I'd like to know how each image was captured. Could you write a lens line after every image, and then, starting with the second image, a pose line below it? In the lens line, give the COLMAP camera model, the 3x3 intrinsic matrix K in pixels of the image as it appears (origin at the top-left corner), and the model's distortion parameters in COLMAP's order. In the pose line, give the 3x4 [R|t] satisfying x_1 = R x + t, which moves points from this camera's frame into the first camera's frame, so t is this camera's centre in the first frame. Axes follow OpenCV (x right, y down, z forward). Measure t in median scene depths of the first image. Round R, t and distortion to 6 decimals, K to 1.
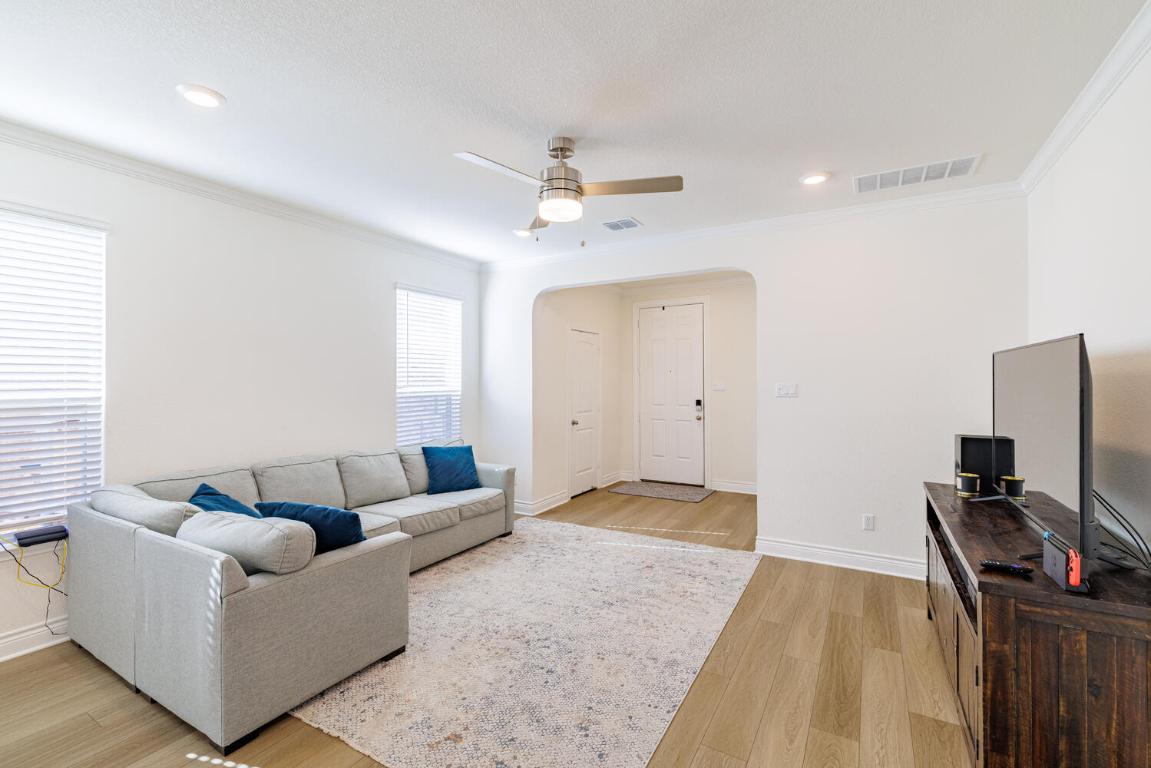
lens RADIAL K [[502.6, 0, 563.6], [0, 502.6, 380.2], [0, 0, 1]] dist [-0.005185, 0.001715]
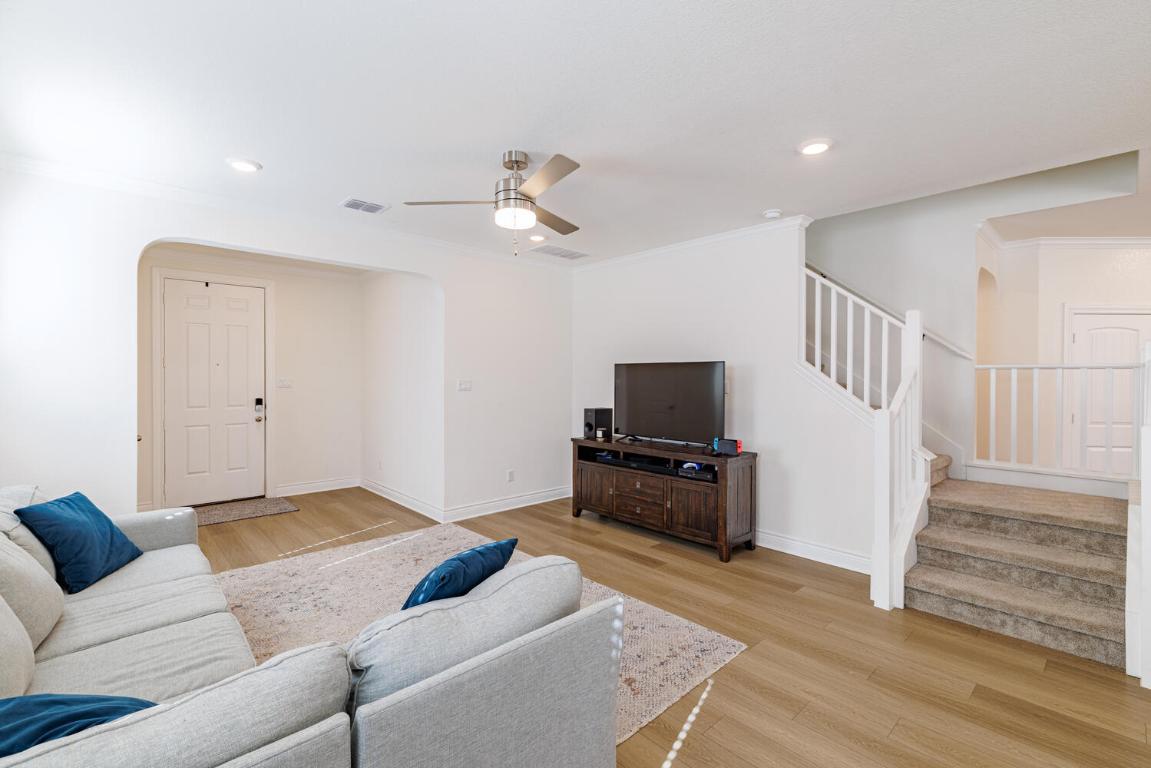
lens RADIAL K [[502.6, 0, 572.6], [0, 502.6, 380.2], [0, 0, 1]] dist [-0.005185, 0.001715]
pose [[0.289594, -0.003876, 0.957142, -0.632288], [-0.006222, 0.999963, 0.005932, -0.001301], [-0.957129, -0.007673, 0.289559, 0.359308]]
